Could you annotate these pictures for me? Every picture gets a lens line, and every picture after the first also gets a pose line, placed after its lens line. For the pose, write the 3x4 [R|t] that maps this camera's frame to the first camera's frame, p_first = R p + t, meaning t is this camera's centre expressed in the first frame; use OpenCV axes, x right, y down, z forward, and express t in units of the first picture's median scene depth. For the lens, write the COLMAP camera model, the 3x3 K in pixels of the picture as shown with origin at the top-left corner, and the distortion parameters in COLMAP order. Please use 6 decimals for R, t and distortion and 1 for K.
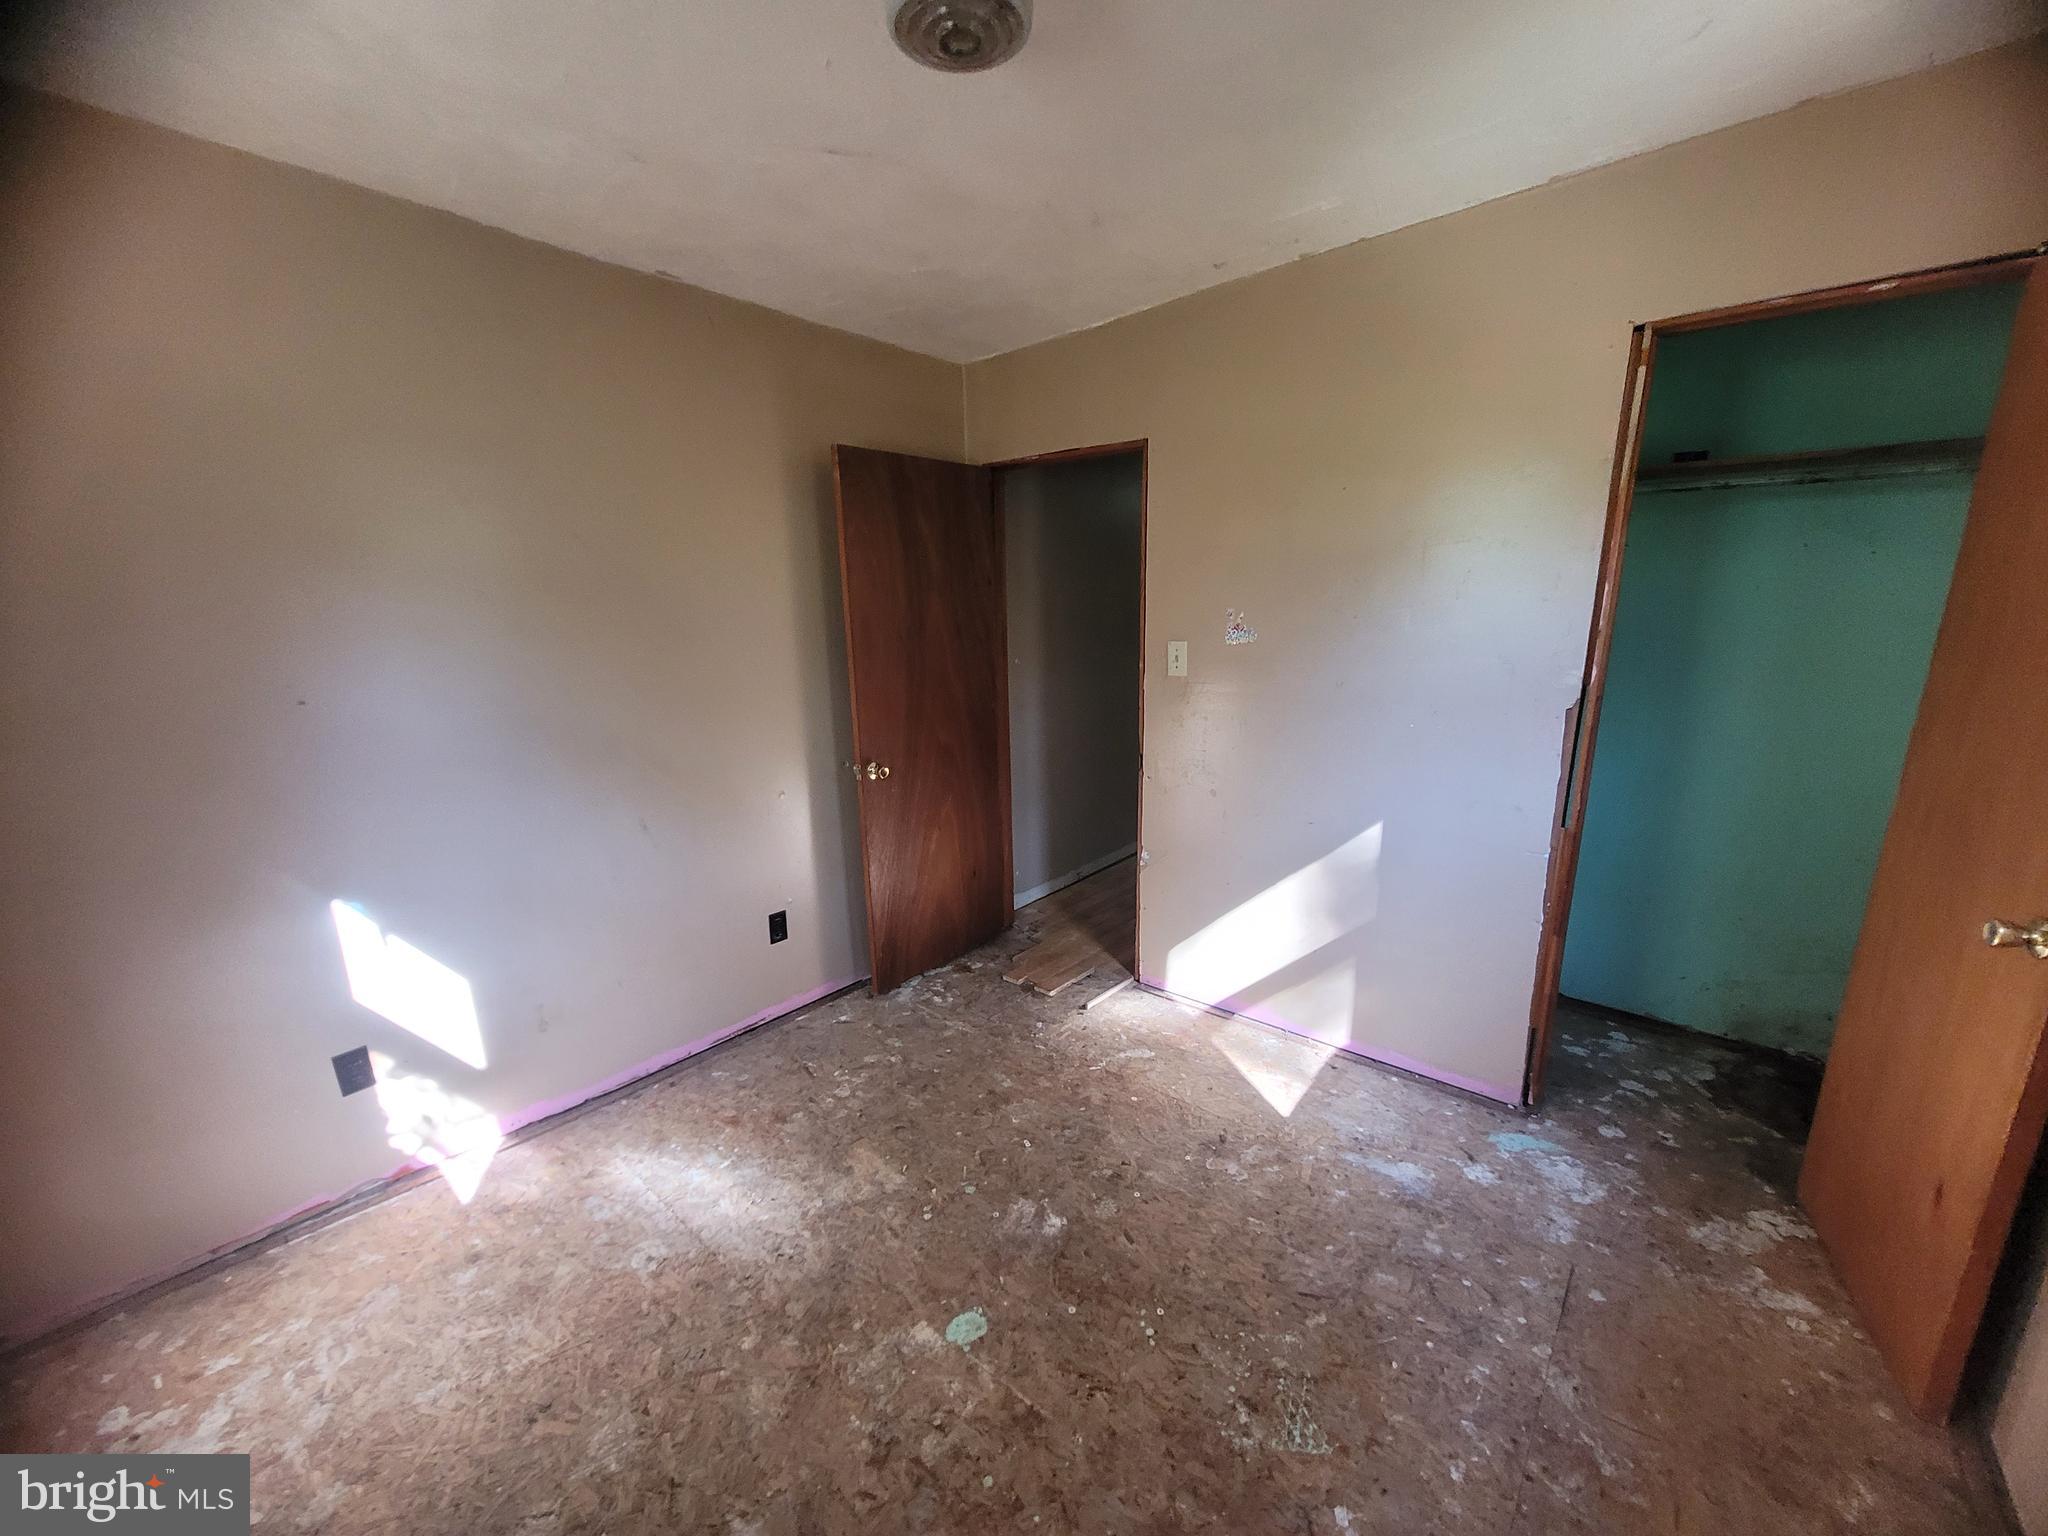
lens RADIAL K [[800.8, 0, 1027.4], [0, 800.8, 788.1], [0, 0, 1]] dist [0.025670, -0.007784]
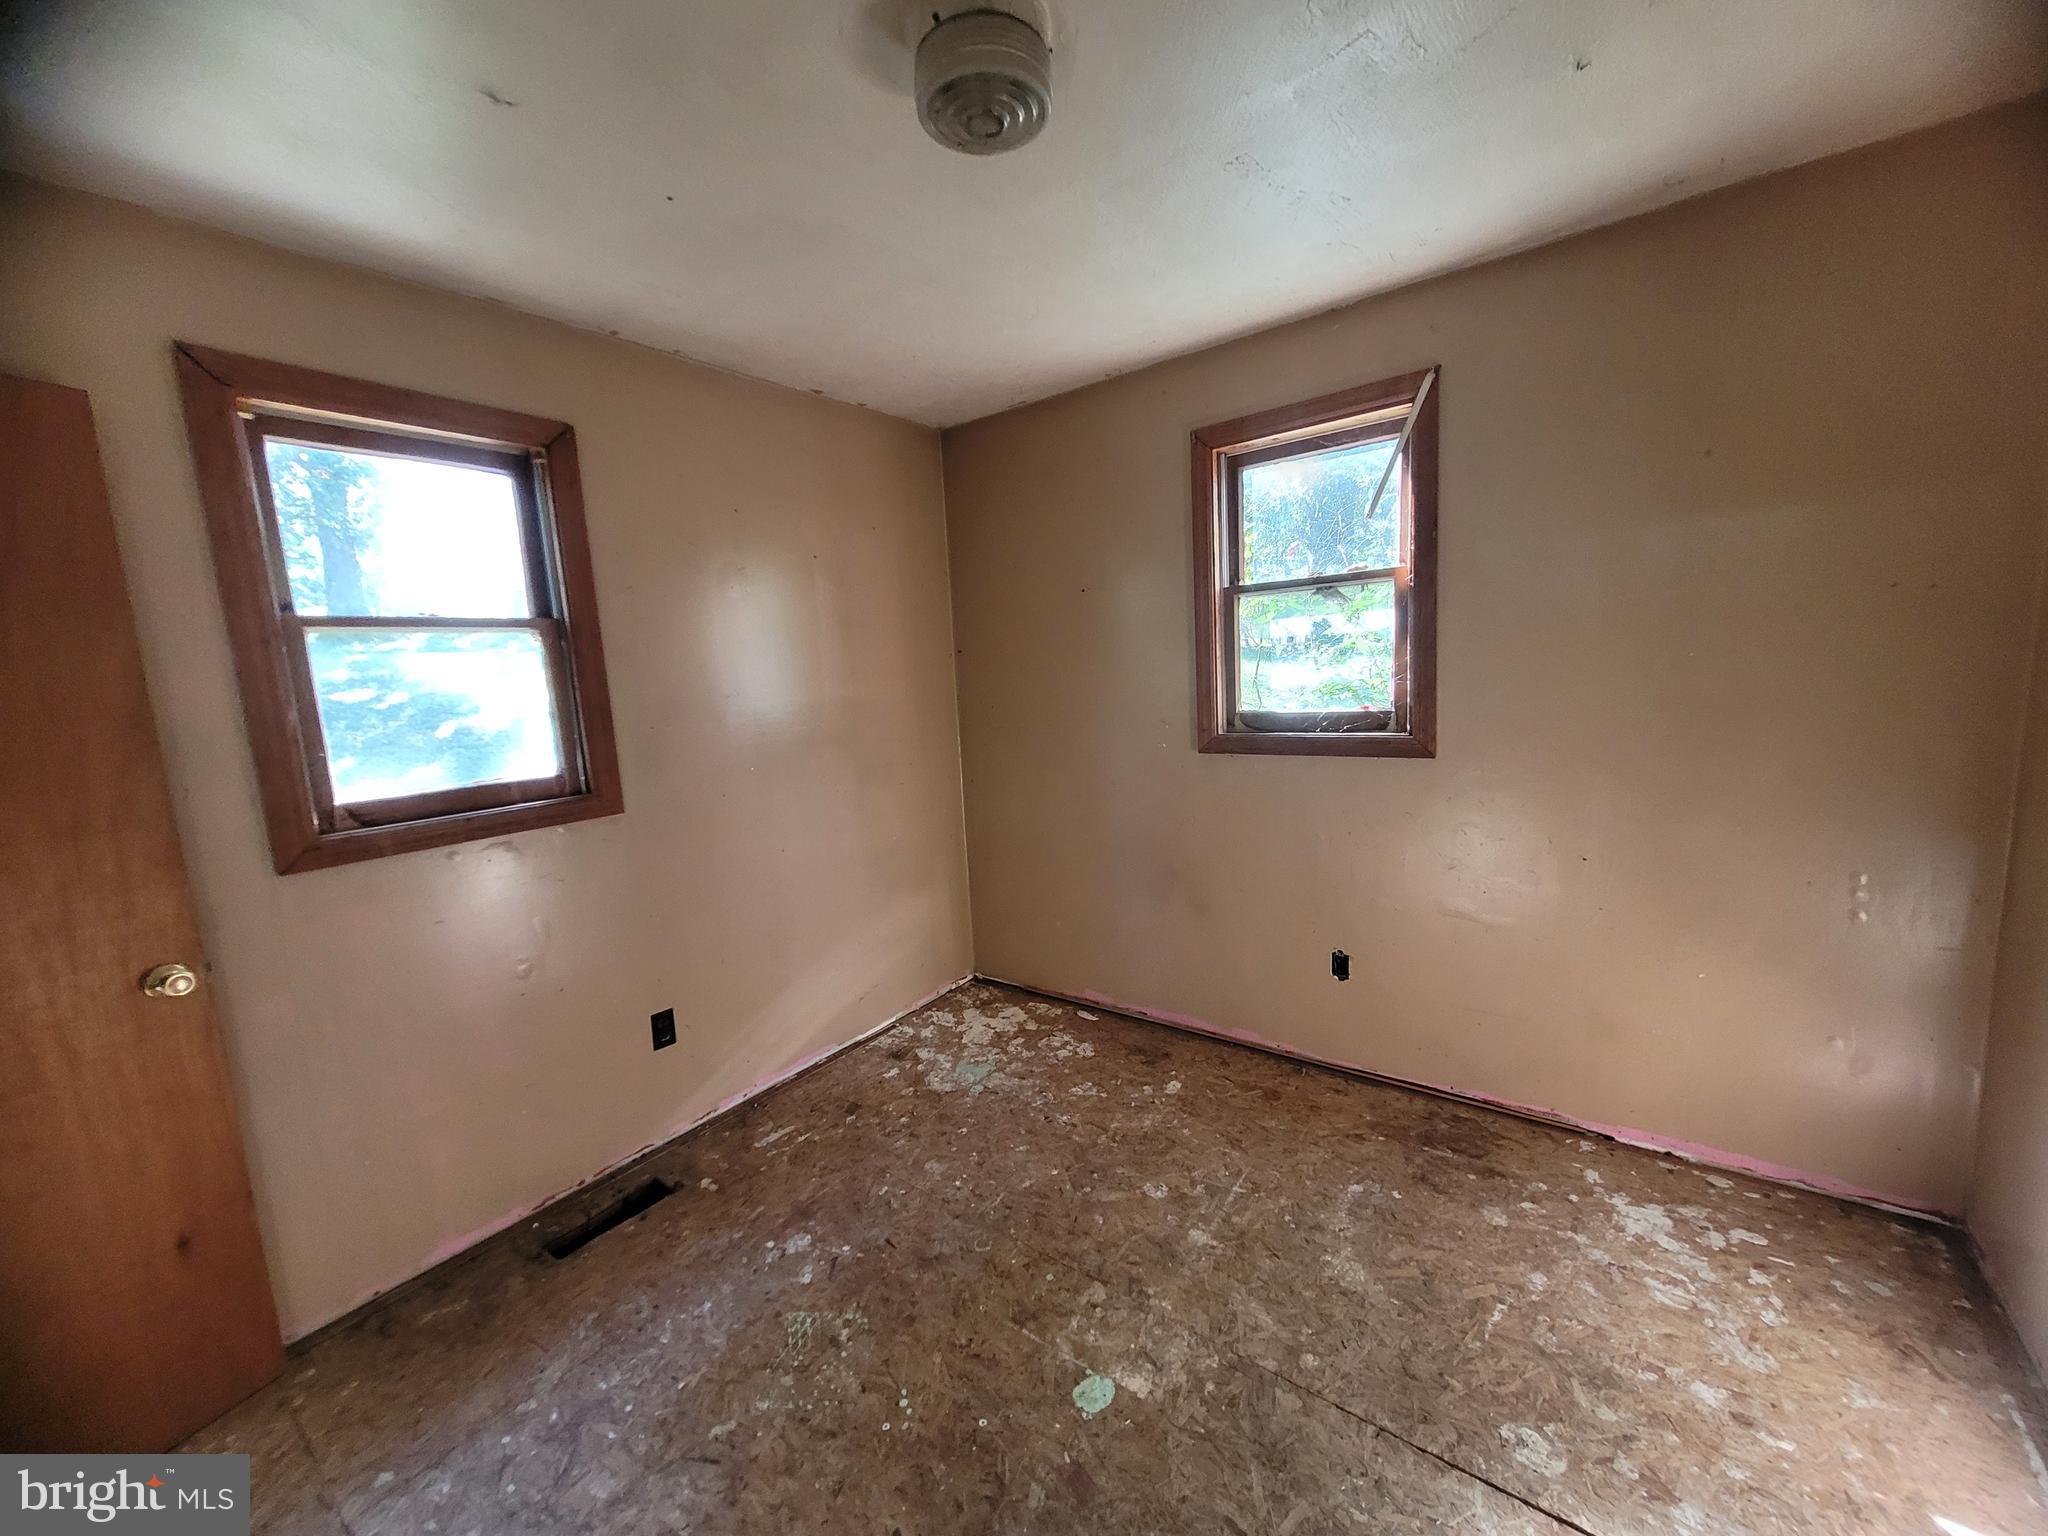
lens RADIAL K [[800.8, 0, 1027.4], [0, 800.8, 788.1], [0, 0, 1]] dist [0.025670, -0.007784]
pose [[-0.994743, 0.086917, -0.054144, -0.006480], [0.059550, 0.921142, 0.384645, -0.341973], [0.083307, 0.379398, -0.921475, 1.512770]]
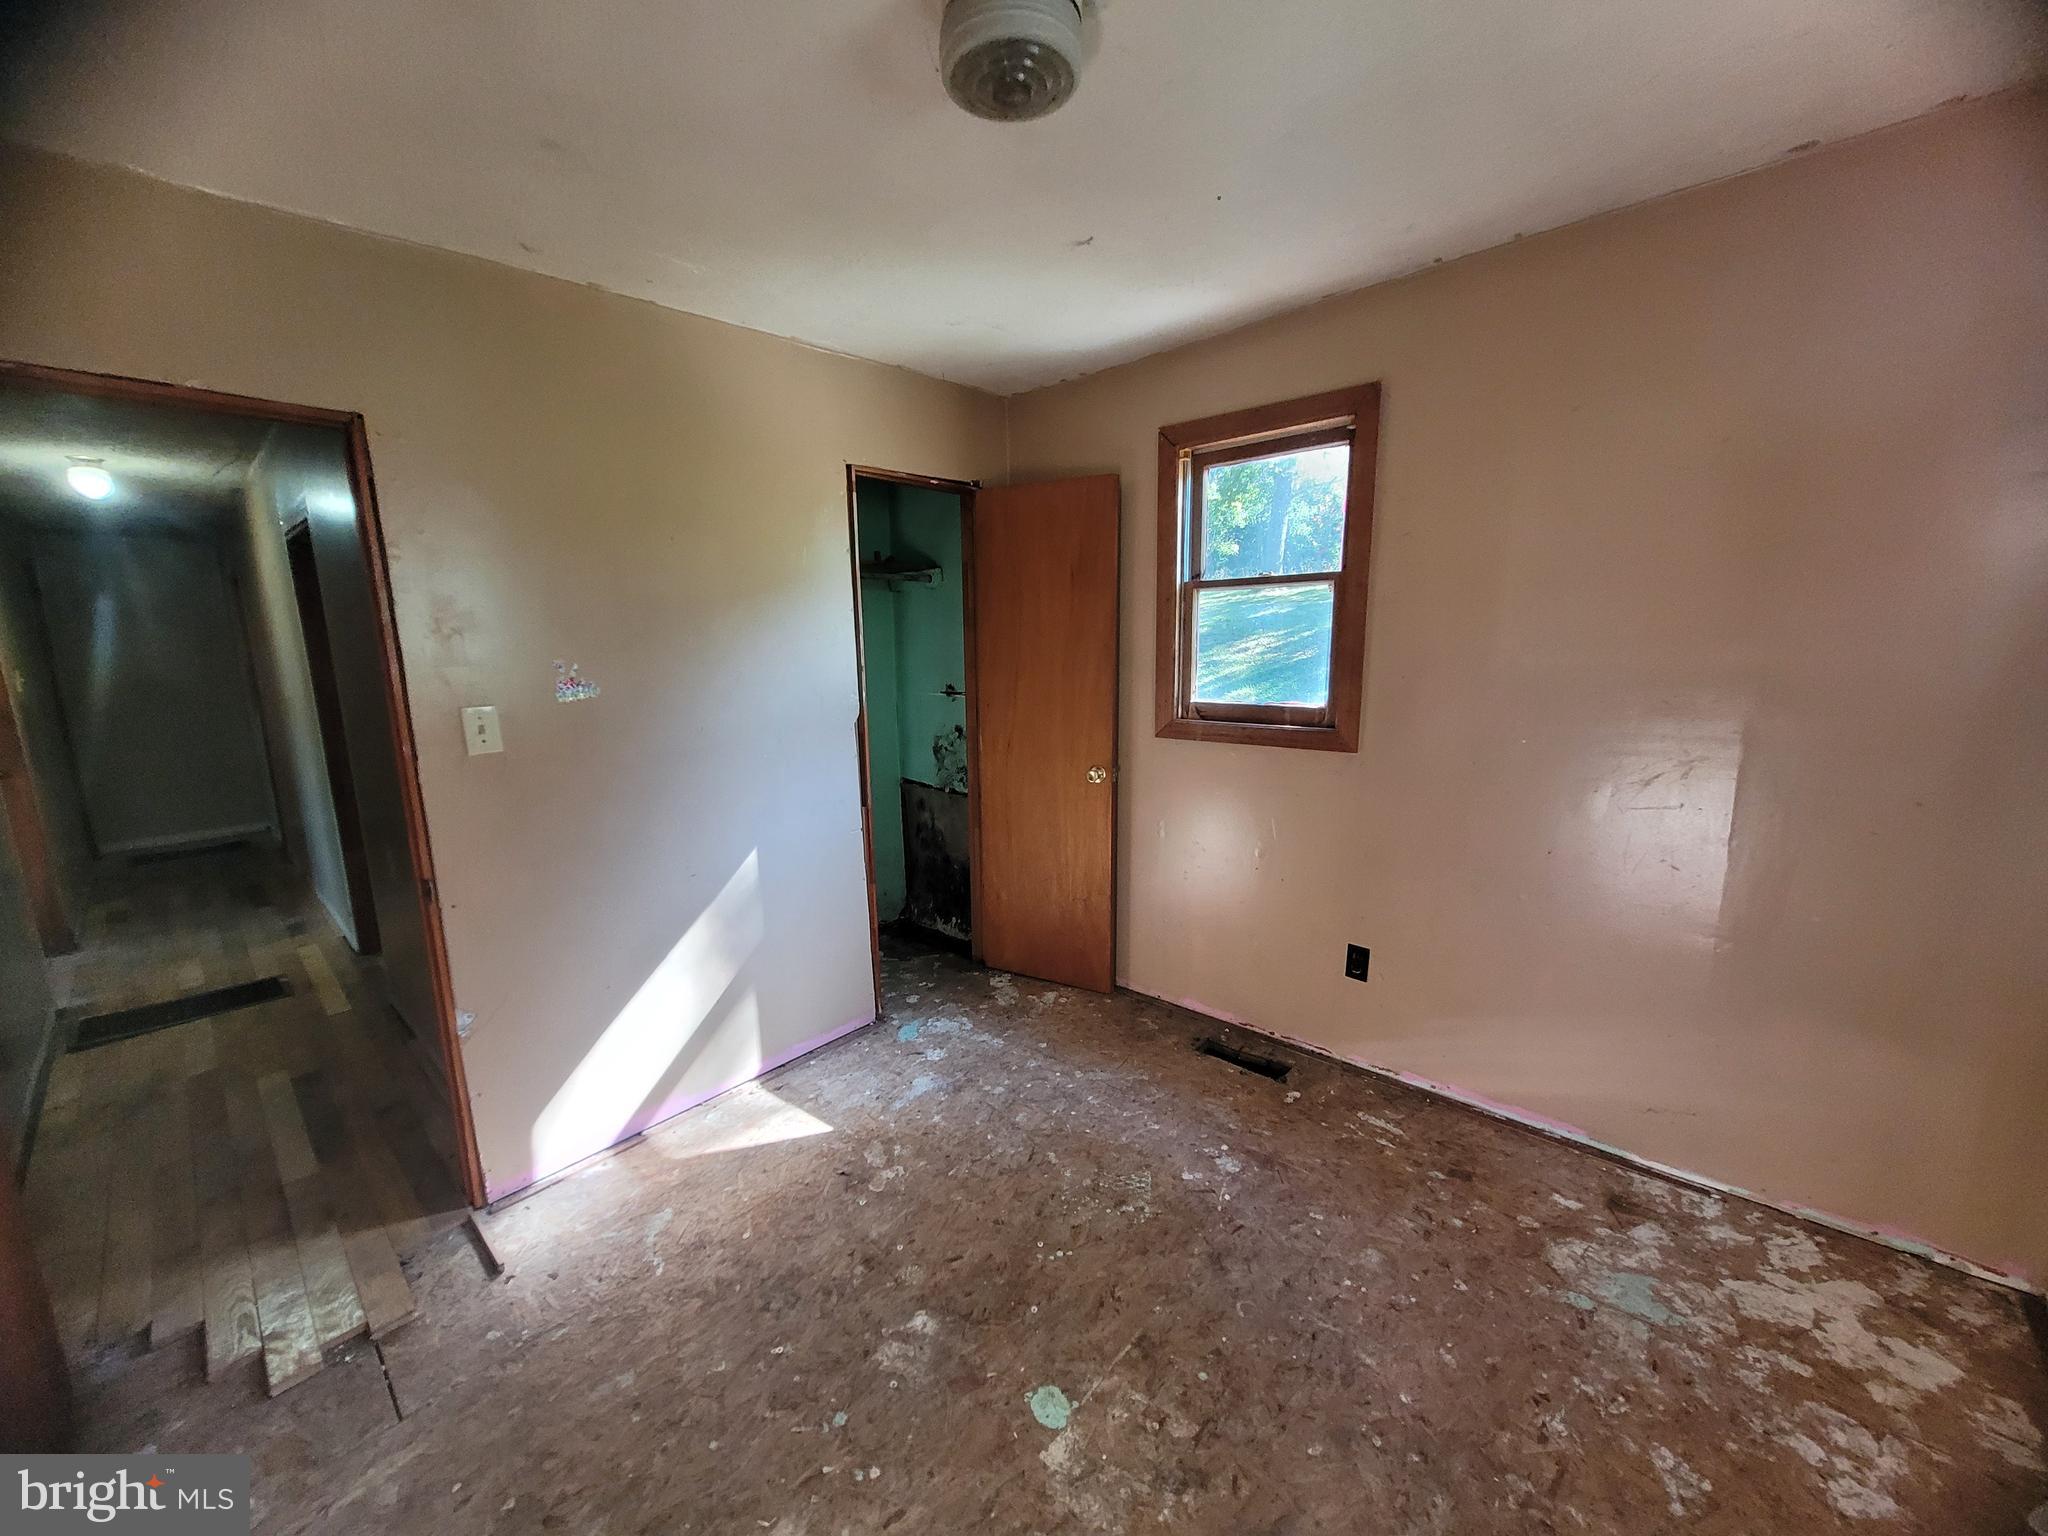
lens RADIAL K [[800.8, 0, 1027.4], [0, 800.8, 788.1], [0, 0, 1]] dist [0.025670, -0.007784]
pose [[0.031325, -0.169544, 0.985025, -0.820020], [0.258573, 0.953334, 0.155866, -0.149295], [-0.965484, 0.249818, 0.073703, 0.736770]]
